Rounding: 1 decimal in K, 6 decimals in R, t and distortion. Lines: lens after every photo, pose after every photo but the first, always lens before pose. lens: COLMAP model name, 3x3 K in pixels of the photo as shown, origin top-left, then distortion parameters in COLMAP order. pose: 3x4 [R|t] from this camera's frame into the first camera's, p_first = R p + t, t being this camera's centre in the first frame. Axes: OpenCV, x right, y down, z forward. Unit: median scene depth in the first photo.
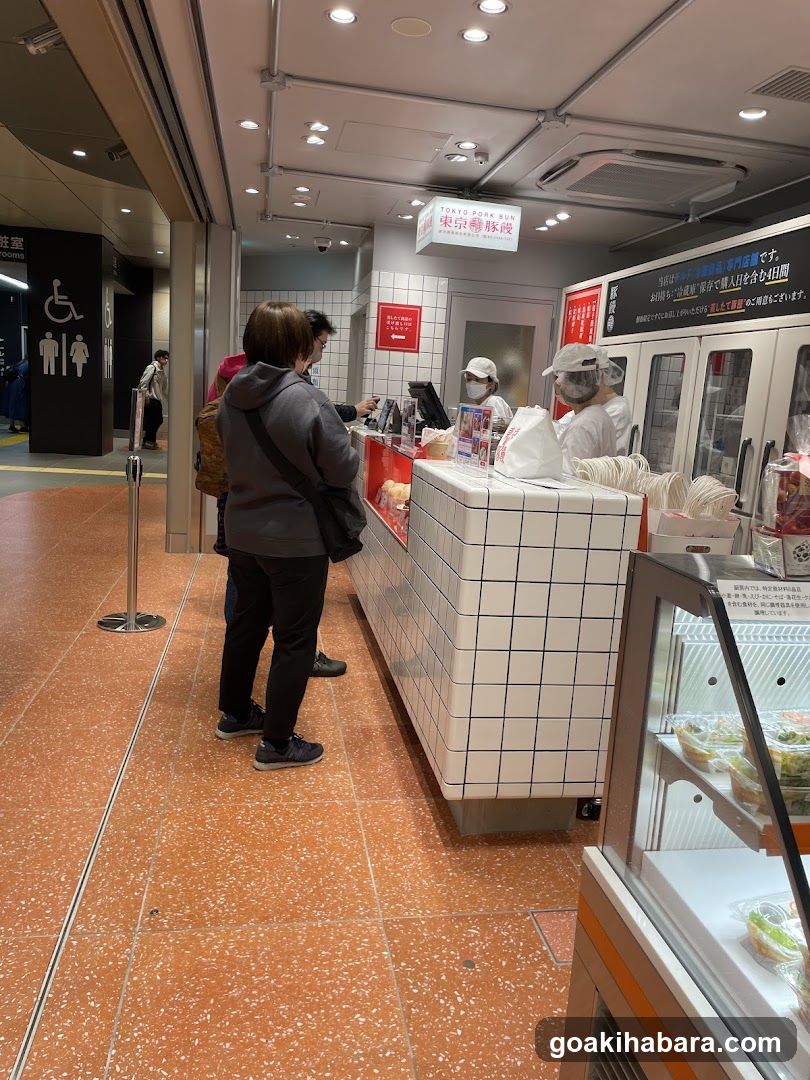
lens RADIAL K [[810.0, 0, 405.0], [0, 810.0, 540.0], [0, 0, 1]] dist [0.102684, -0.122268]
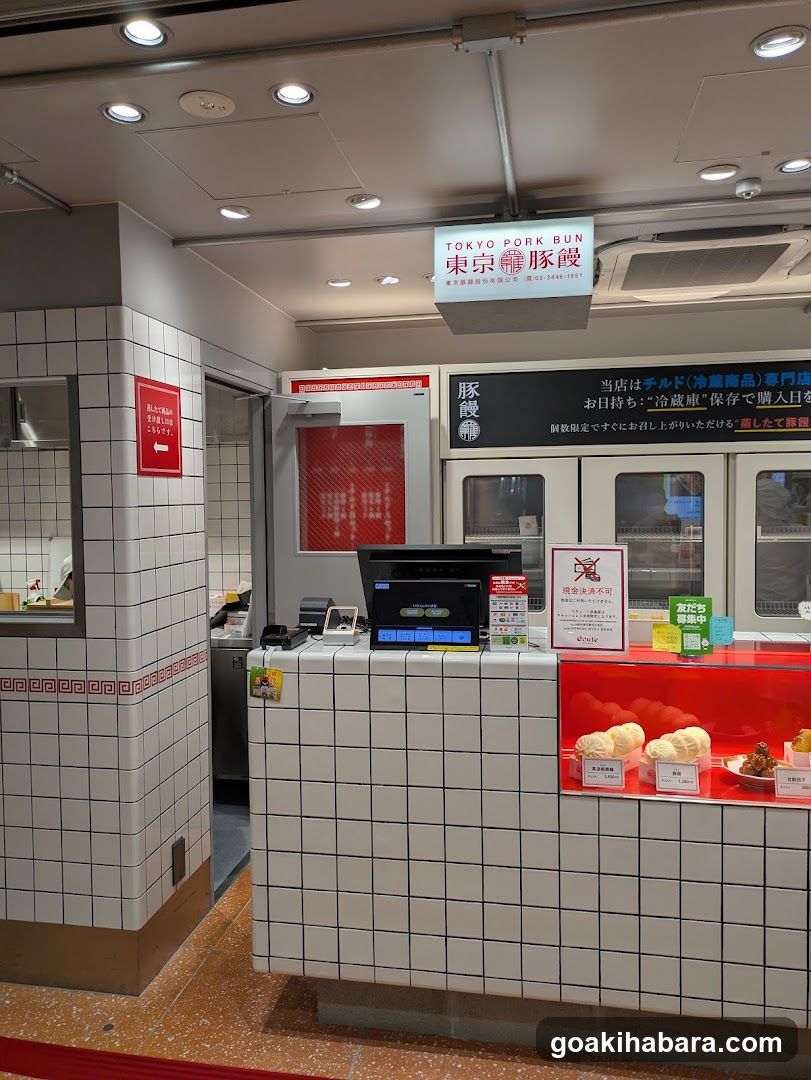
lens RADIAL K [[810.0, 0, 405.5], [0, 810.0, 540.0], [0, 0, 1]] dist [0.102684, -0.122268]
pose [[0.351571, -0.128829, 0.927254, -0.535319], [0.205588, 0.976931, 0.057782, -0.252971], [-0.913308, 0.170317, 0.369947, 0.910660]]
